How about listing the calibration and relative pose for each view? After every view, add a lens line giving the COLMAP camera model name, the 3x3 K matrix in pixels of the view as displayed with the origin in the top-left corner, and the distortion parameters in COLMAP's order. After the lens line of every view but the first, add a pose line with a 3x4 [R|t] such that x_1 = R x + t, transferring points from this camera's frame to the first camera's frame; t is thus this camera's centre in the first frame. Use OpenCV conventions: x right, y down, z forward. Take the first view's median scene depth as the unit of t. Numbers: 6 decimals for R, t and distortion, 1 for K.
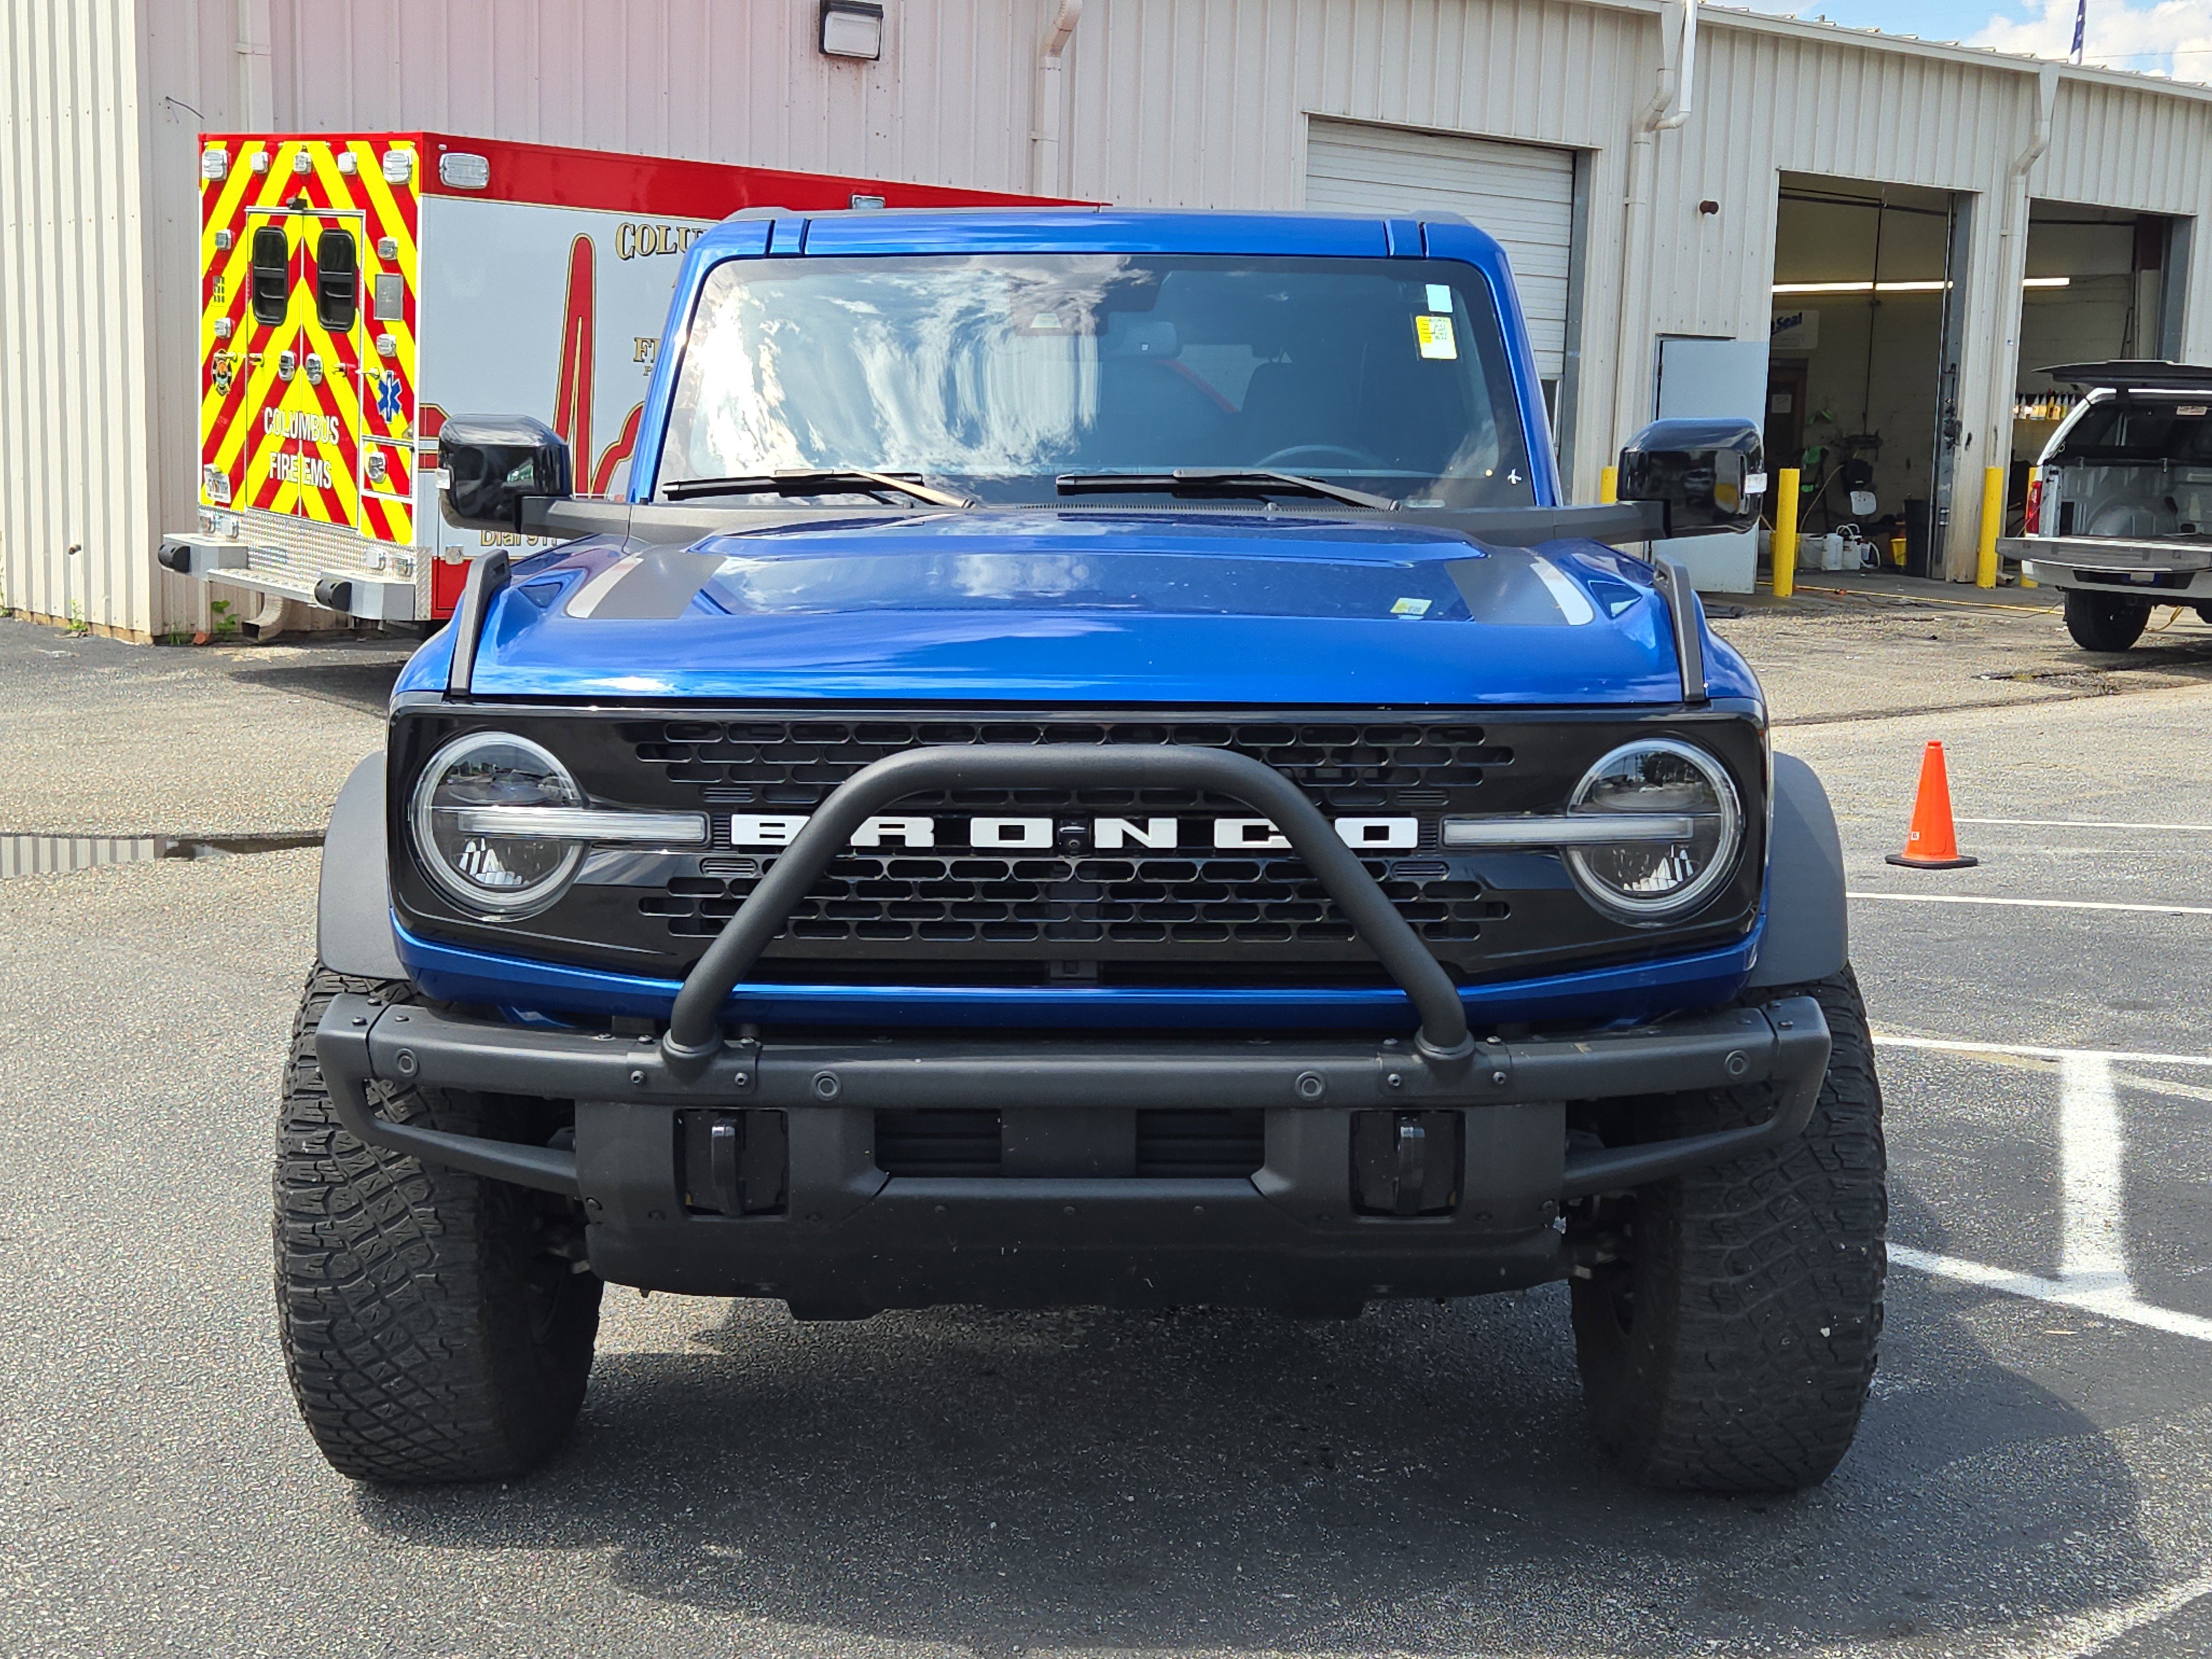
lens RADIAL K [[2913.7, 0, 1097.5], [0, 2913.7, 858.4], [0, 0, 1]] dist [0.071249, 0.000000]
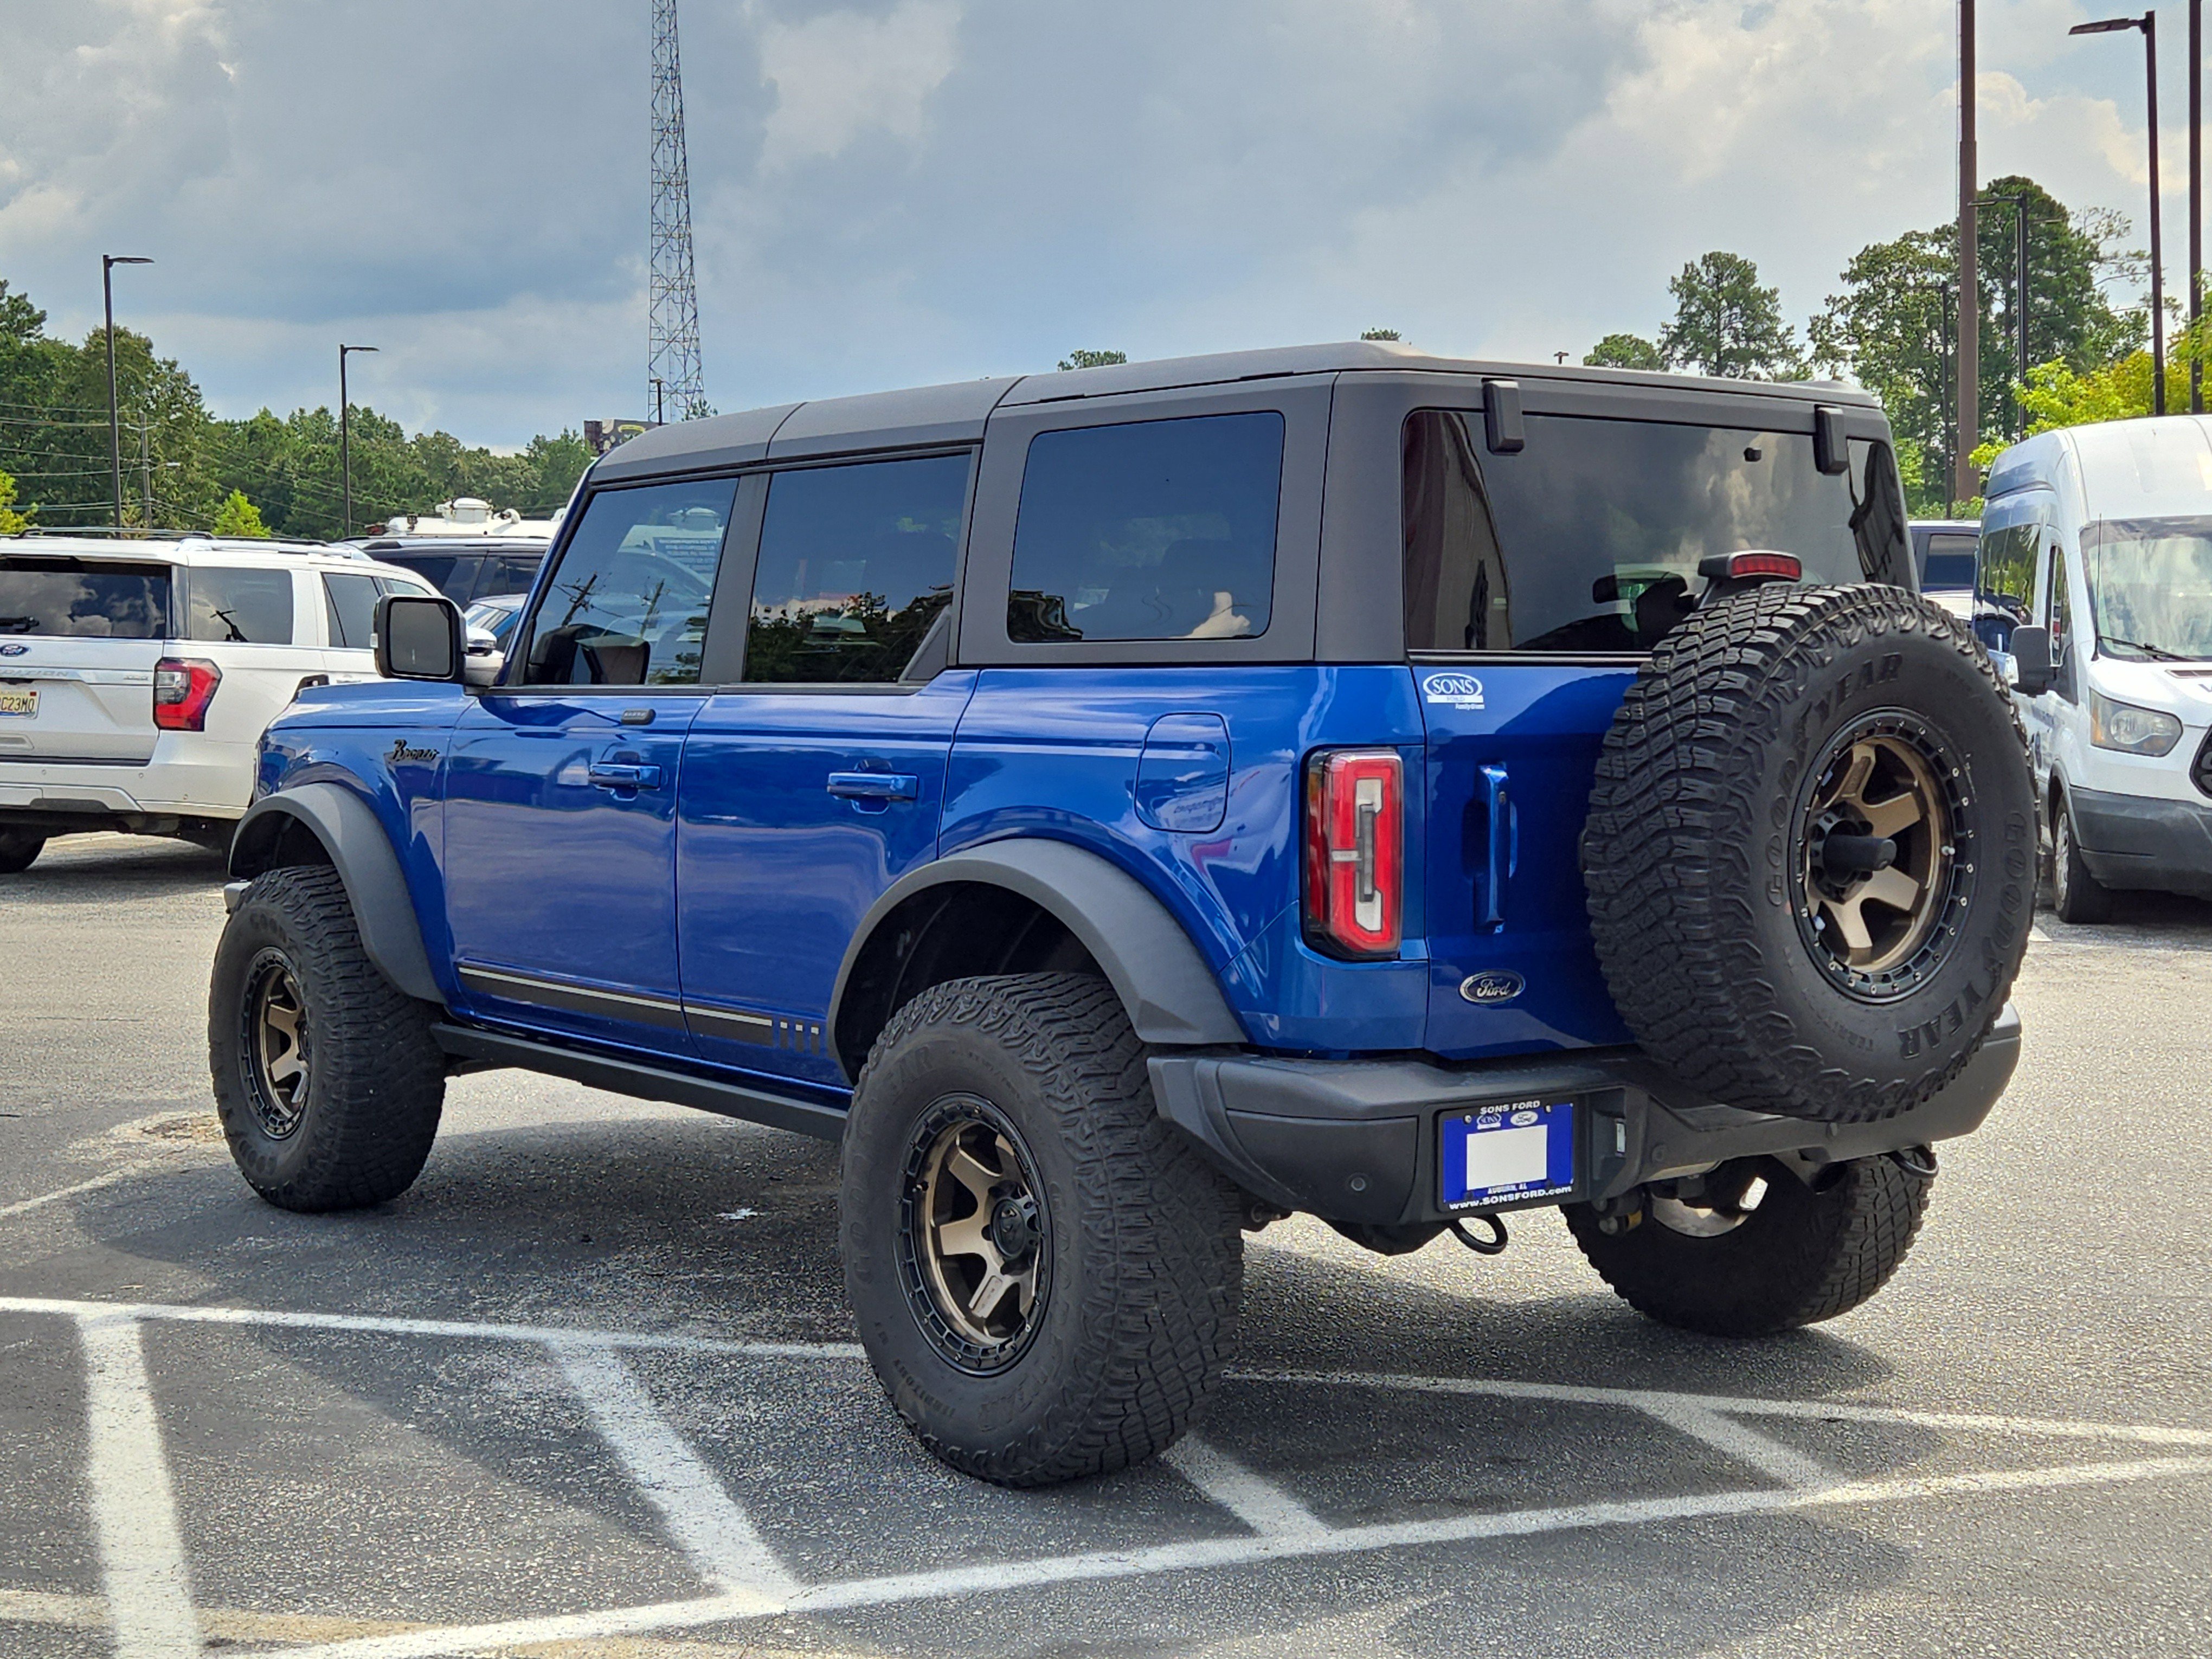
lens RADIAL K [[2913.7, 0, 1059.3], [0, 2913.7, 790.0], [0, 0, 1]] dist [0.071249, 0.000000]
pose [[-0.789863, 0.018688, -0.612998, 1.024360], [-0.095761, 0.983517, 0.153375, -0.372543], [0.605760, 0.179846, -0.775055, 2.852122]]
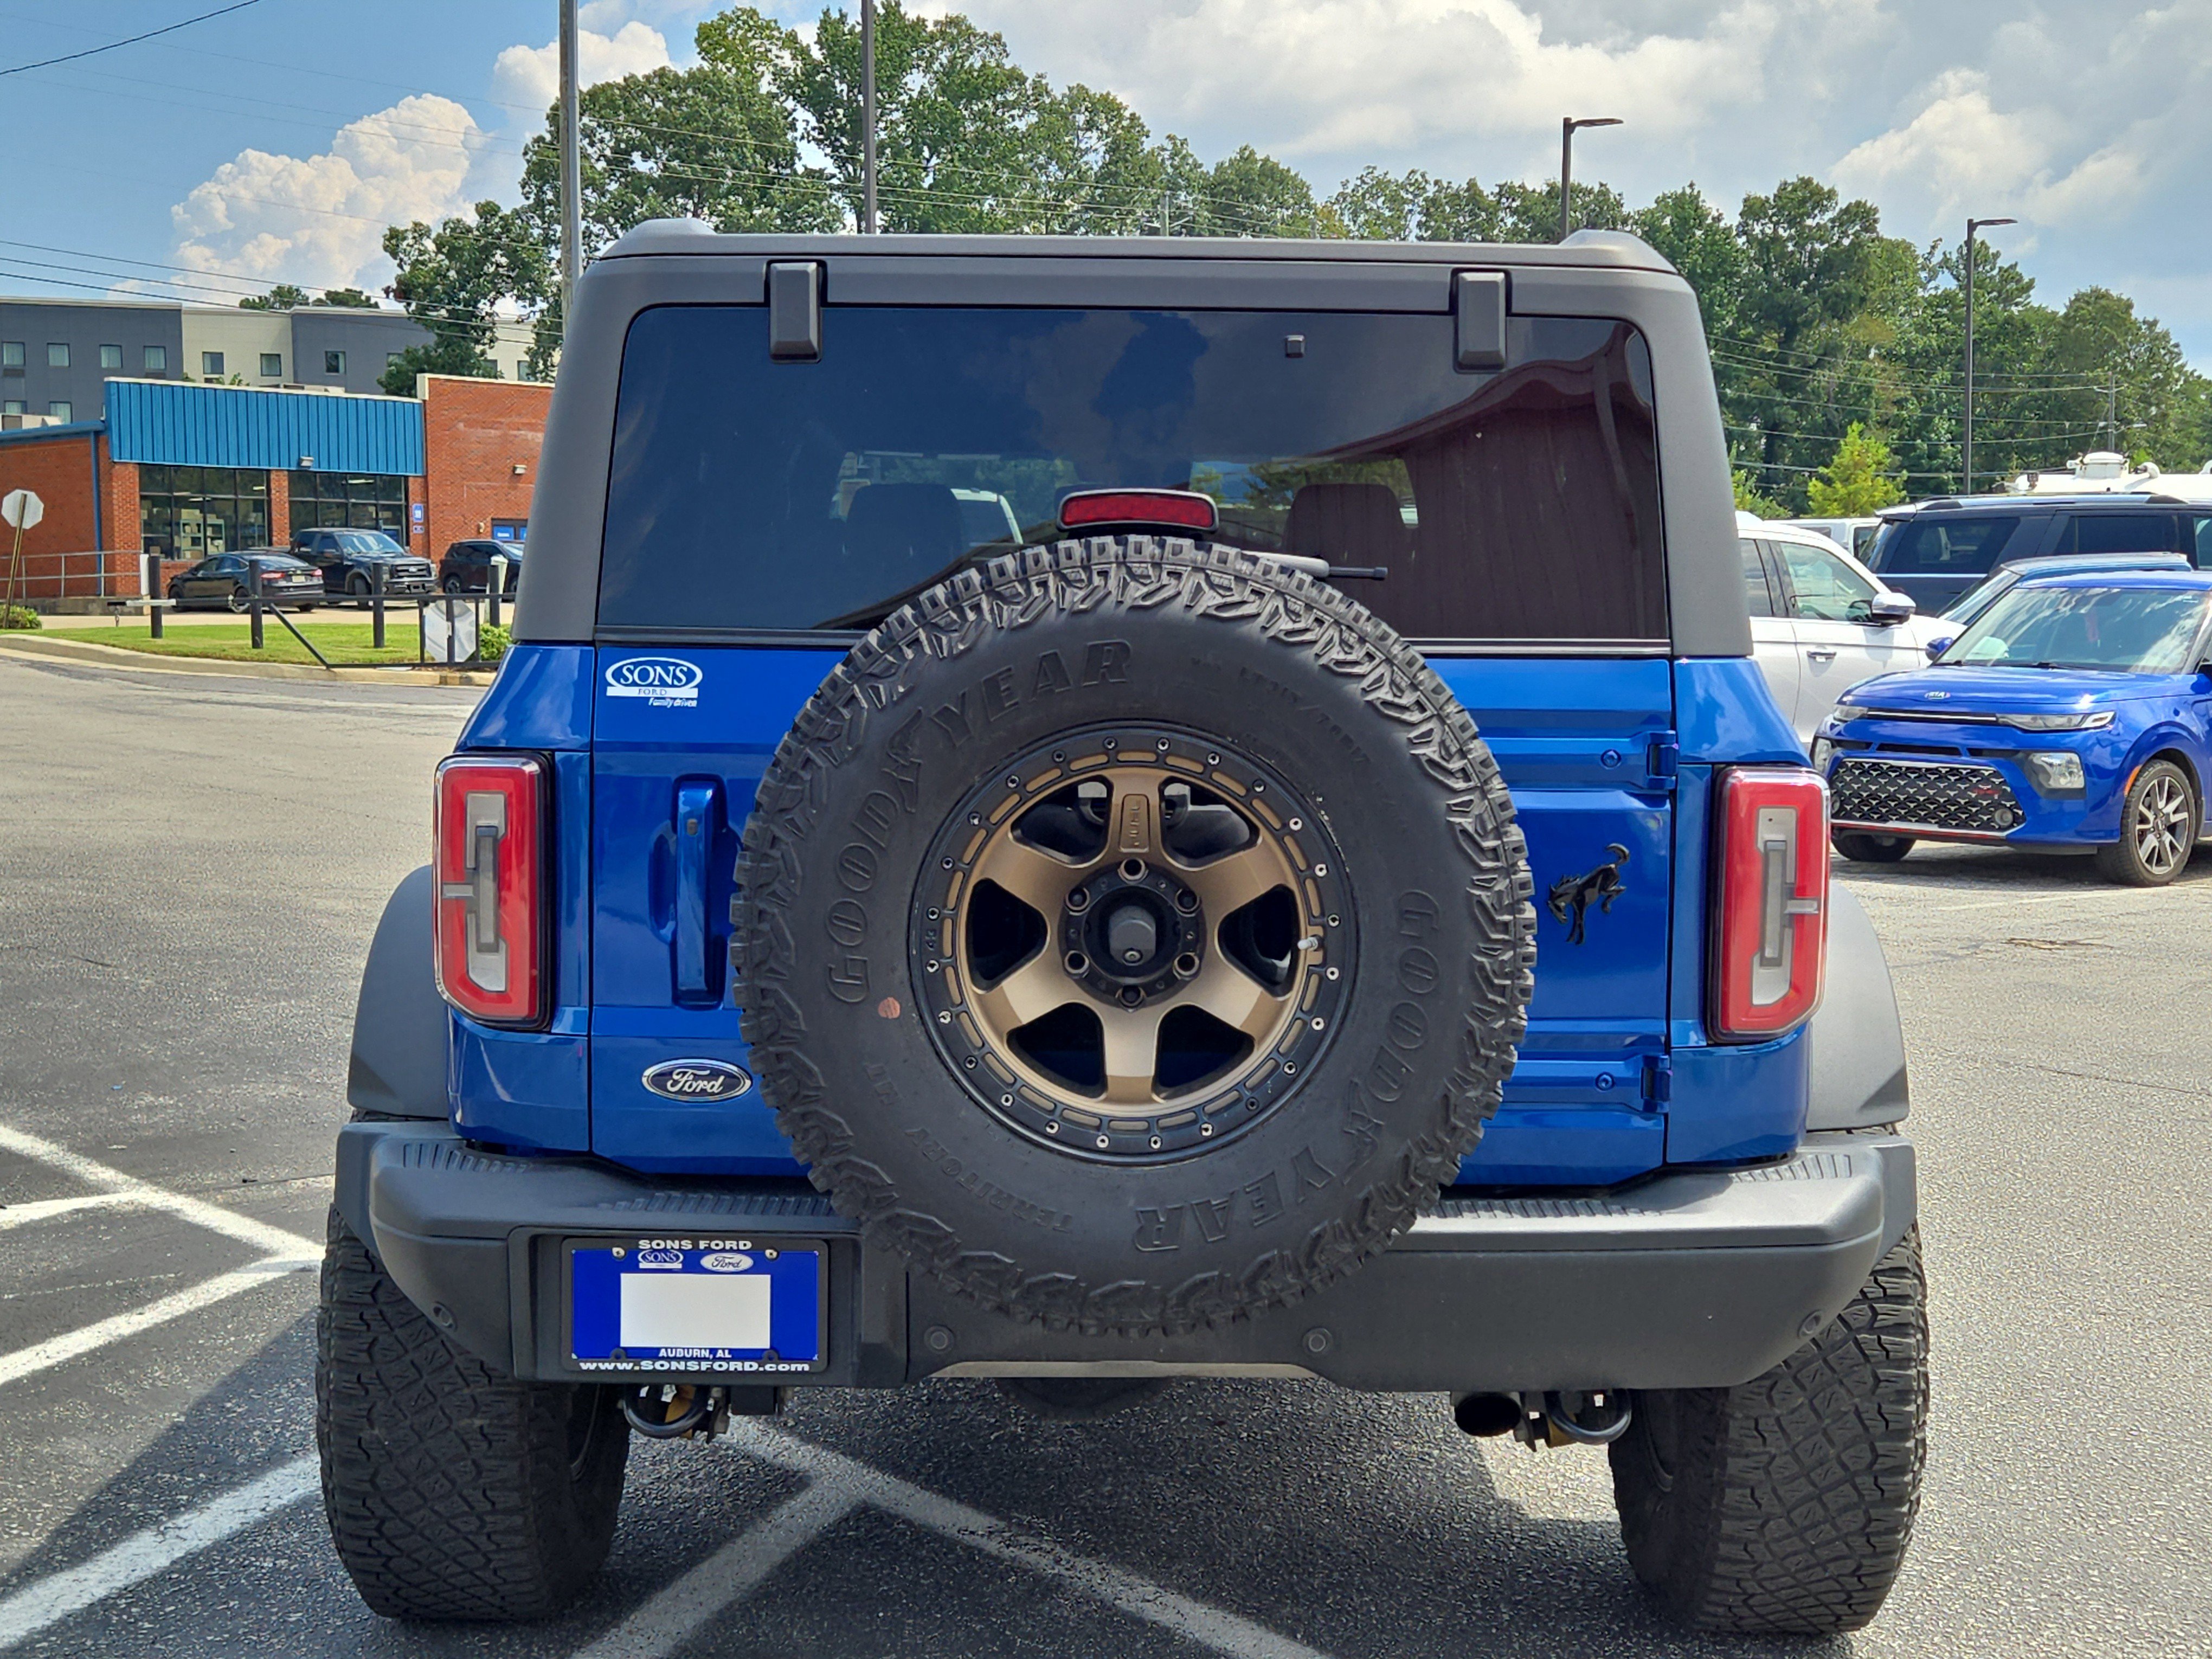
lens RADIAL K [[2913.7, 0, 1144.9], [0, 2913.7, 782.9], [0, 0, 1]] dist [0.071249, 0.000000]
pose [[-0.999597, -0.019925, -0.020216, 0.022236], [-0.023603, 0.979088, 0.202065, -0.399229], [0.015768, 0.202461, -0.979163, 2.903842]]
